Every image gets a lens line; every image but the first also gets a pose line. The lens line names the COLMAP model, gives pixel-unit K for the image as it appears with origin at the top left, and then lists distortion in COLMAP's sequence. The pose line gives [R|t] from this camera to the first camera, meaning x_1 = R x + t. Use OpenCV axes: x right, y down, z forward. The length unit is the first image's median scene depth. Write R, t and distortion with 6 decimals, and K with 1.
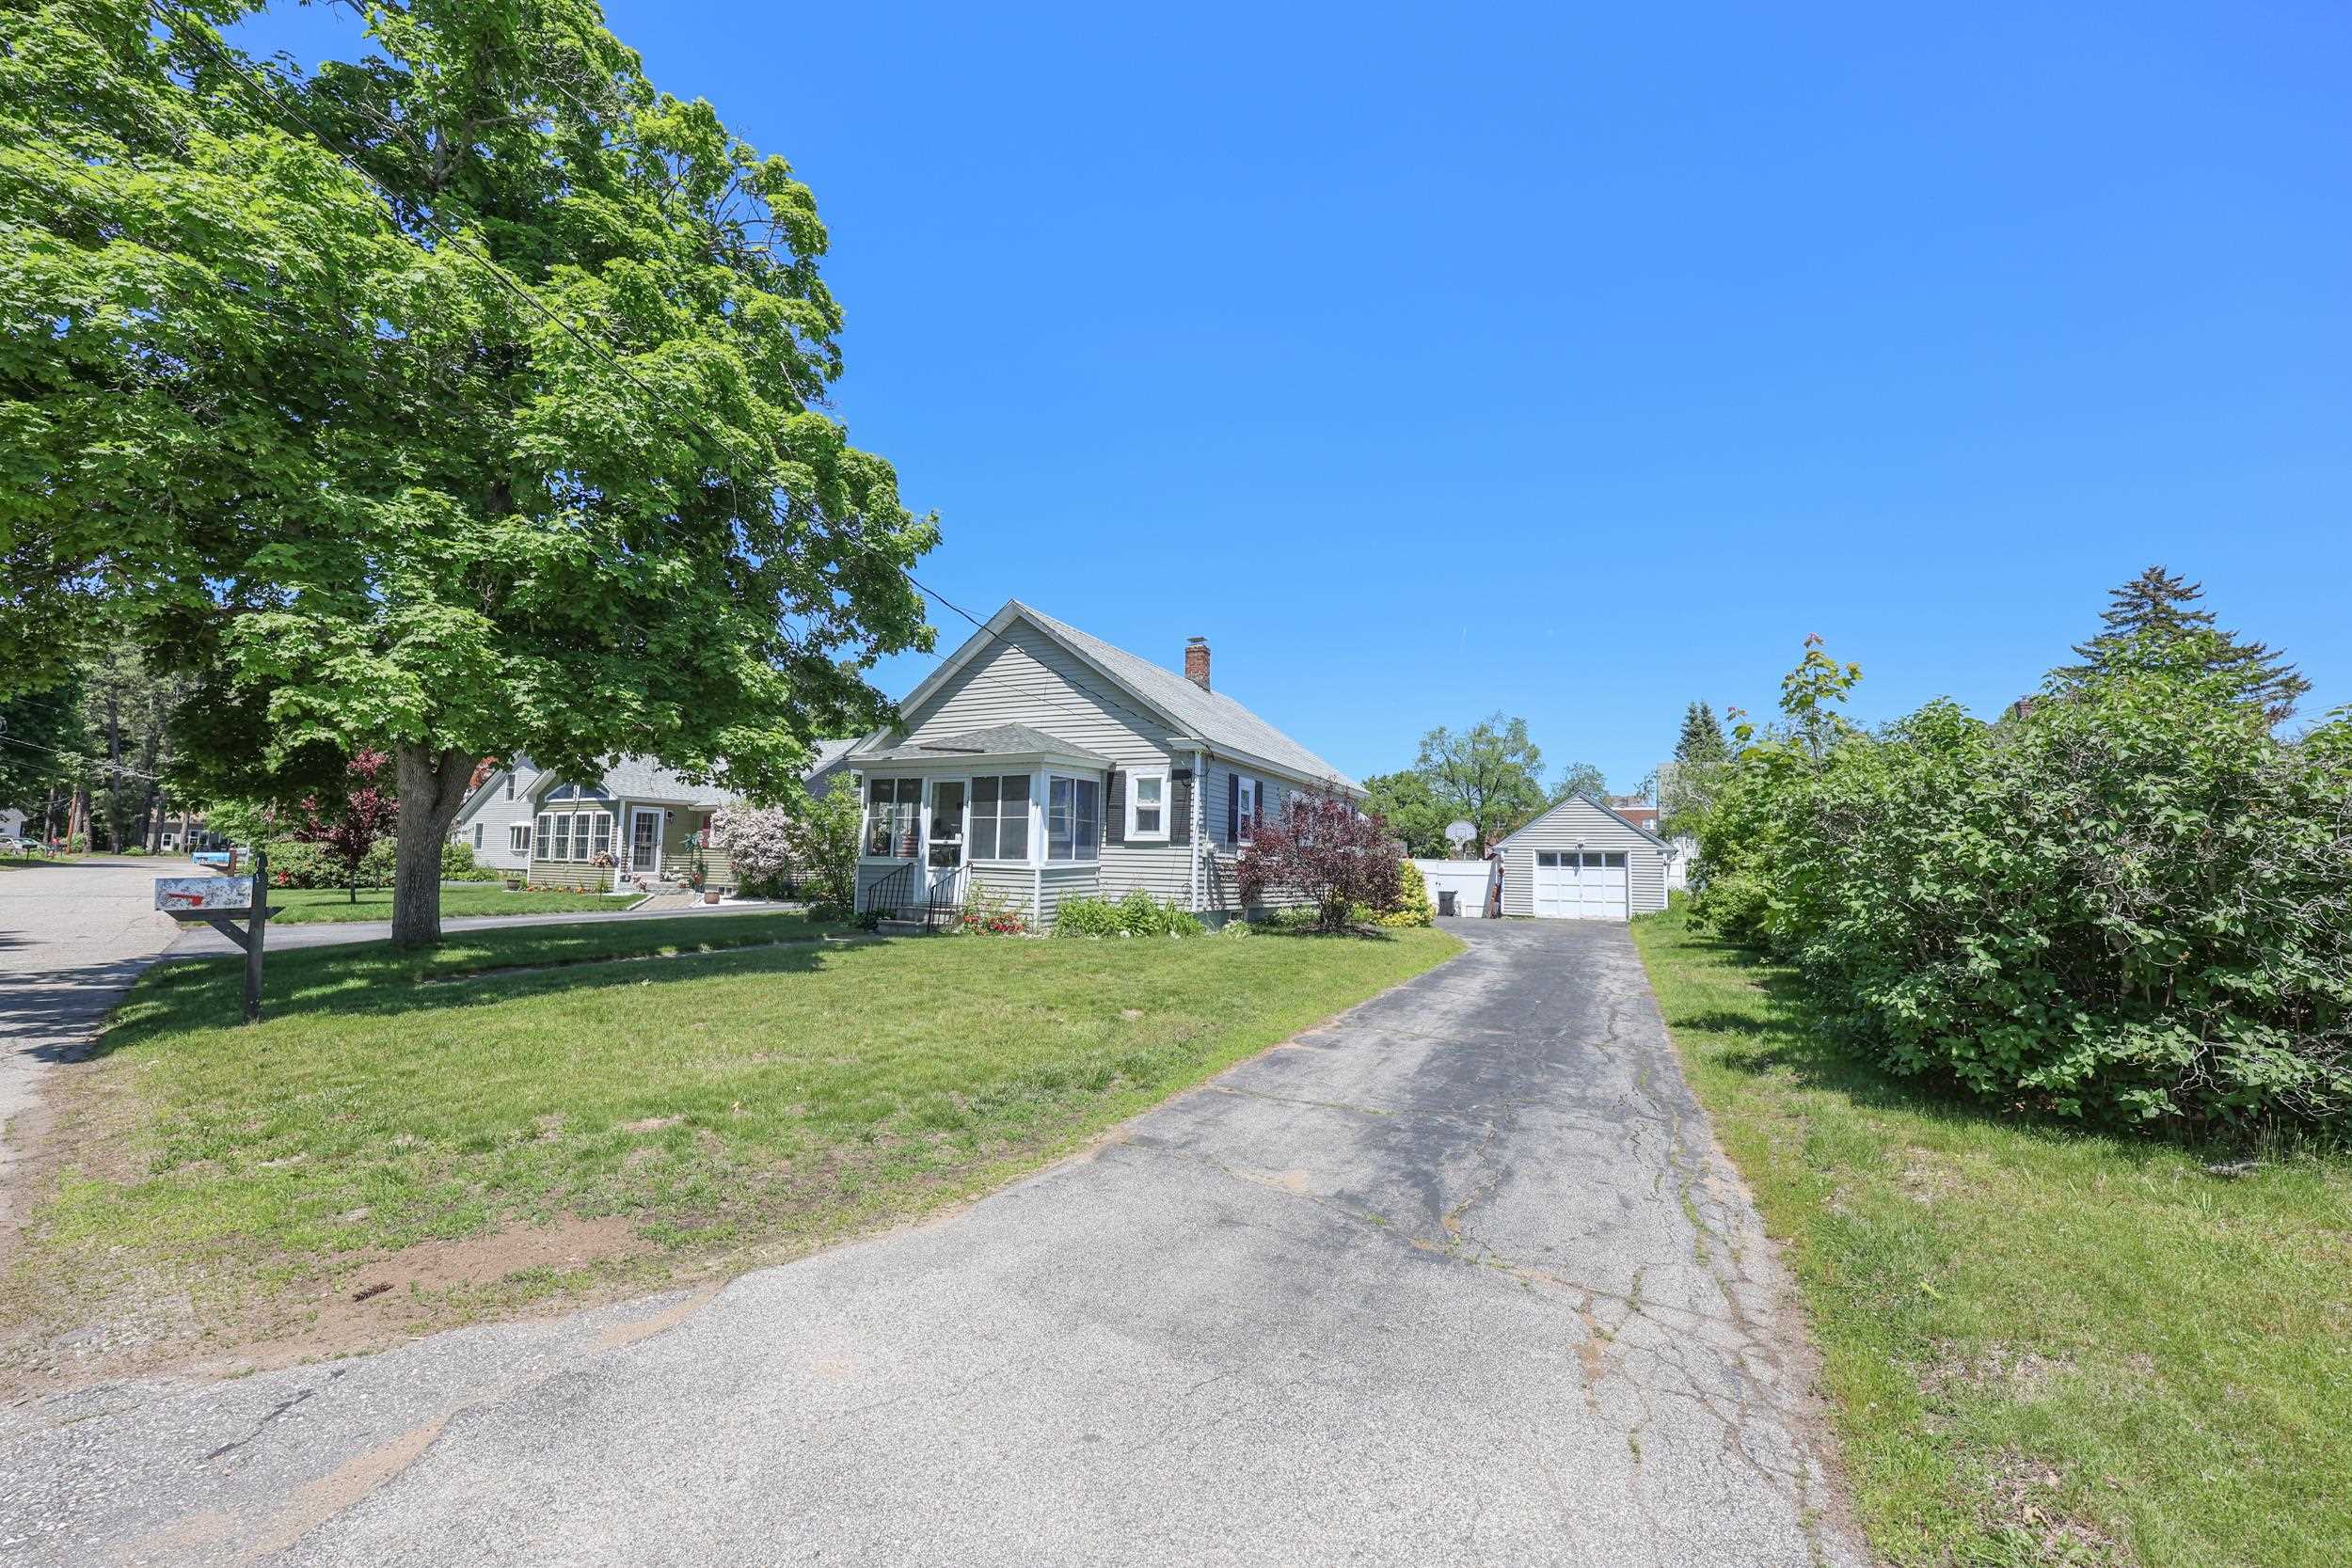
lens RADIAL K [[913.1, 0, 1183.6], [0, 913.1, 823.6], [0, 0, 1]] dist [0.000105, 0.000076]
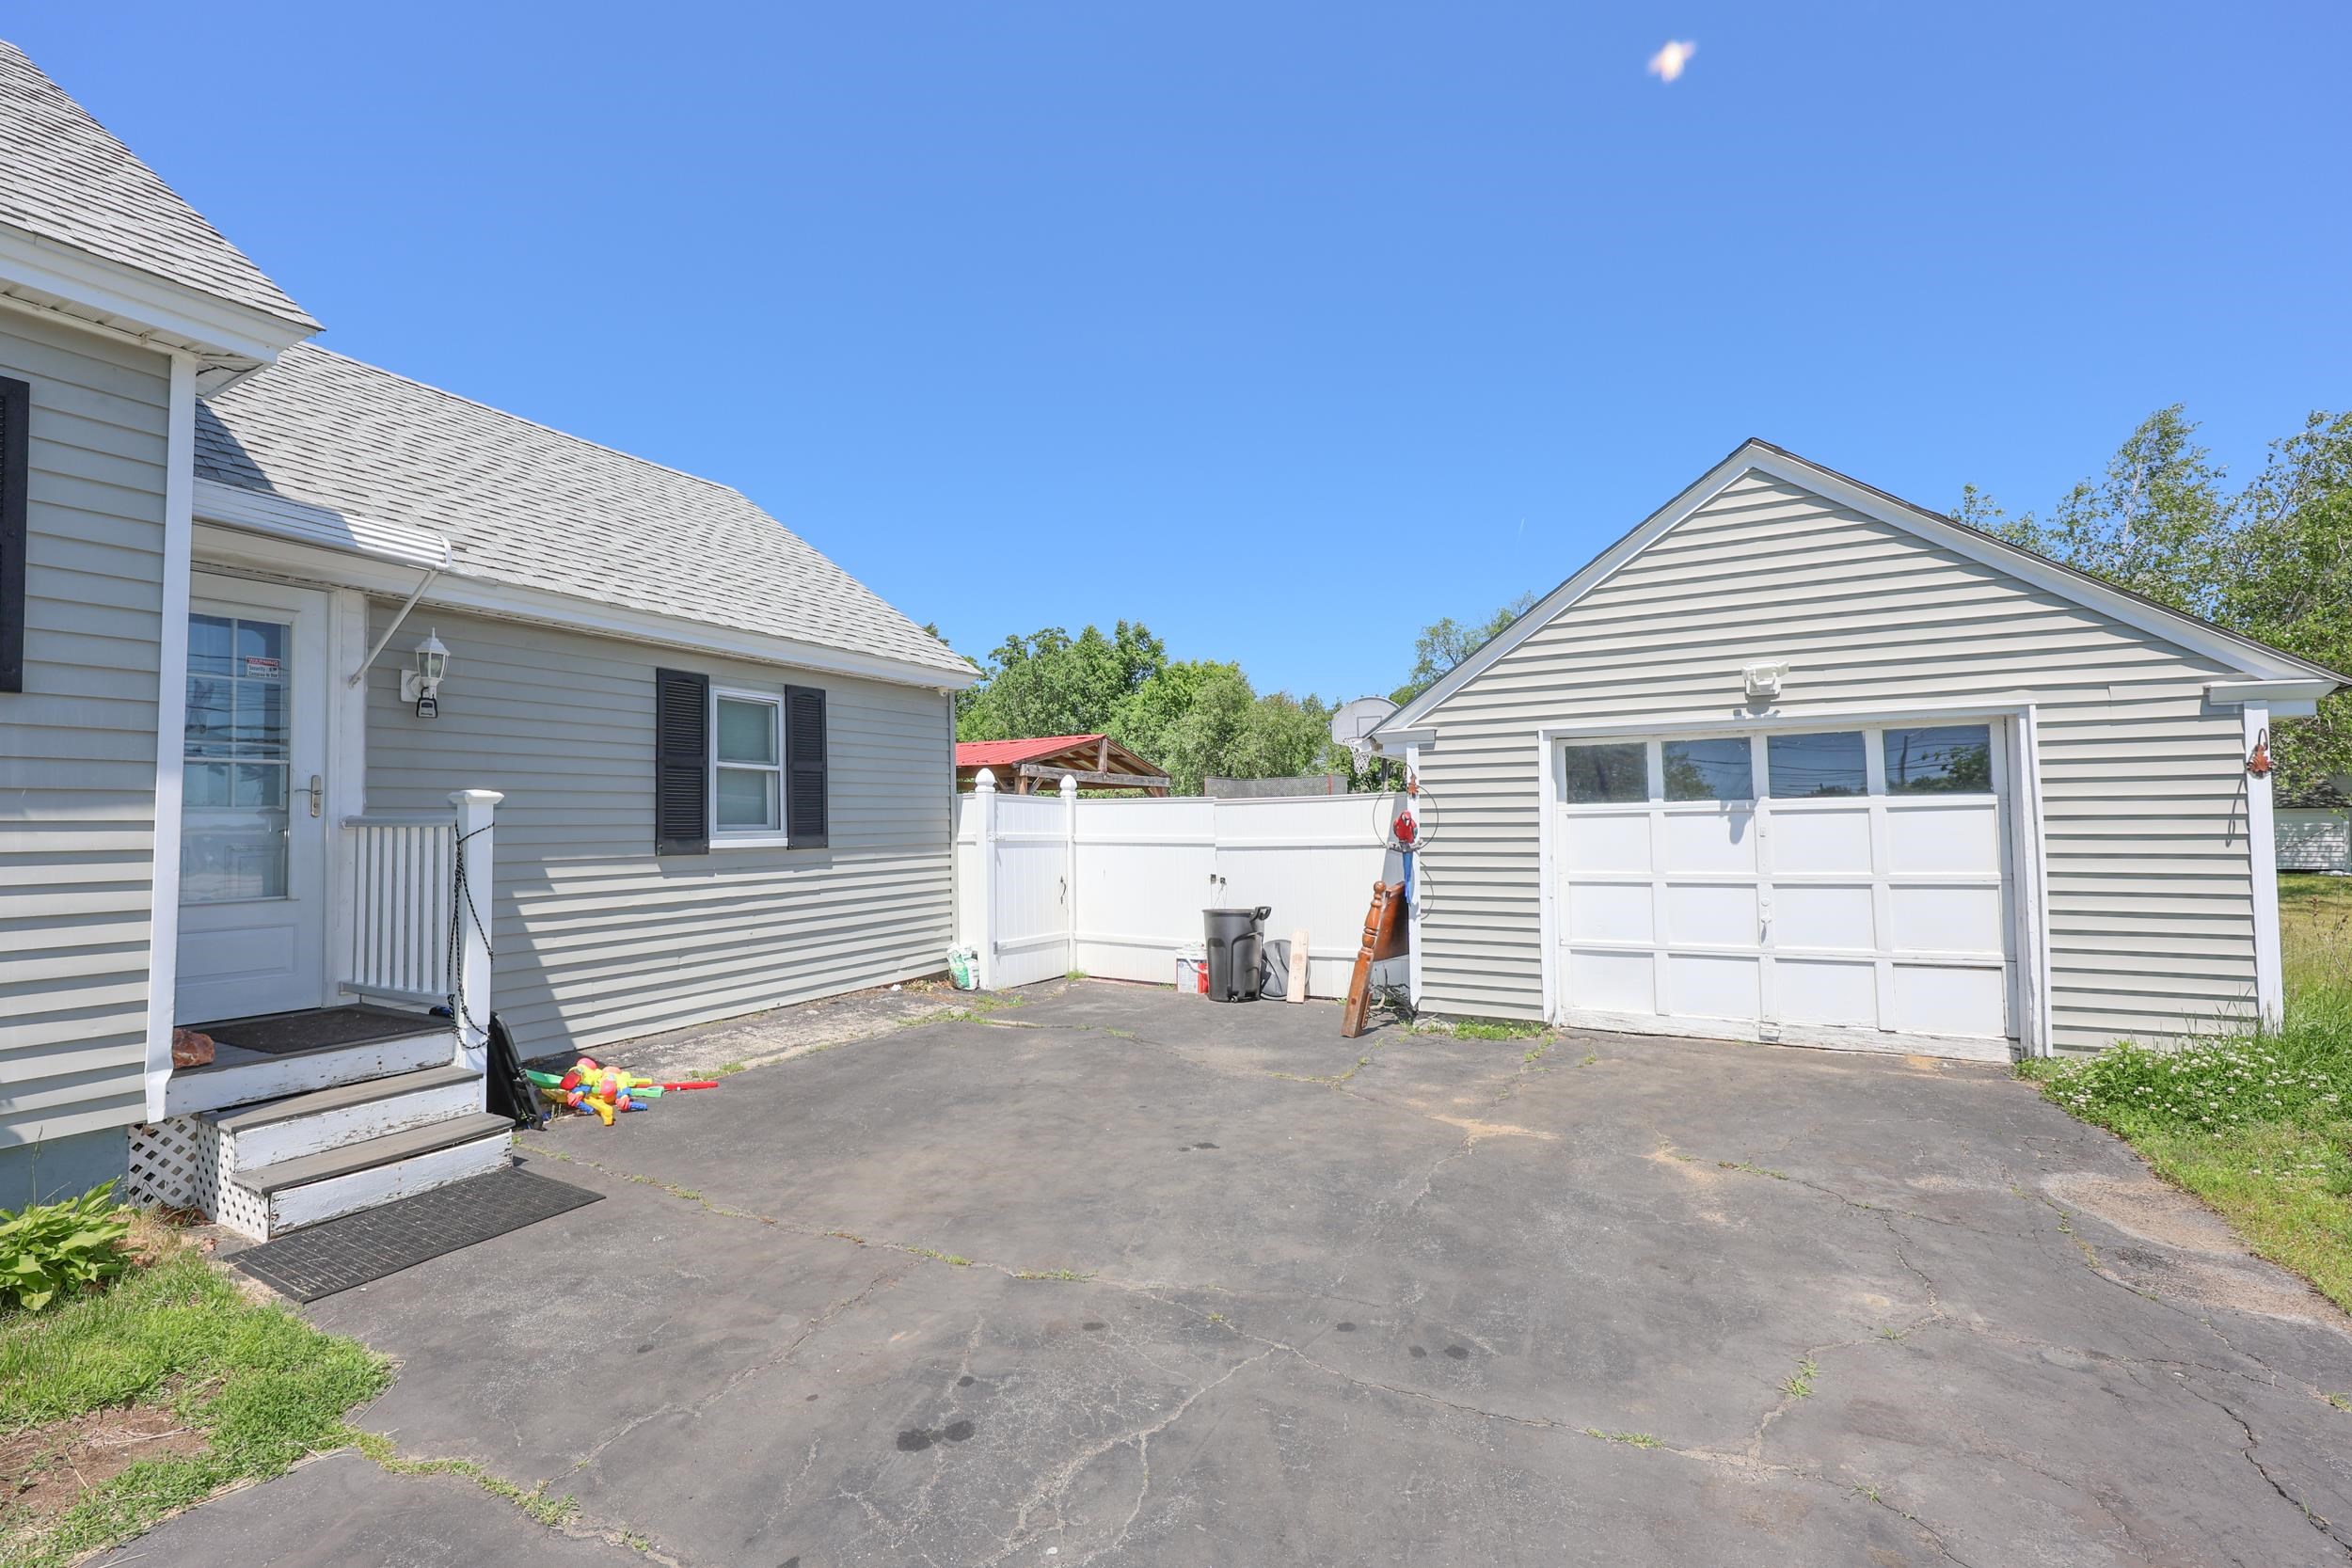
lens RADIAL K [[975.4, 0, 1173.3], [0, 975.4, 807.4], [0, 0, 1]] dist [0.000575, 0.000076]
pose [[0.998944, -0.027656, -0.036691, 0.299968], [0.028606, 0.999262, 0.025622, 0.038609], [0.035956, -0.026645, 0.998998, 0.753064]]
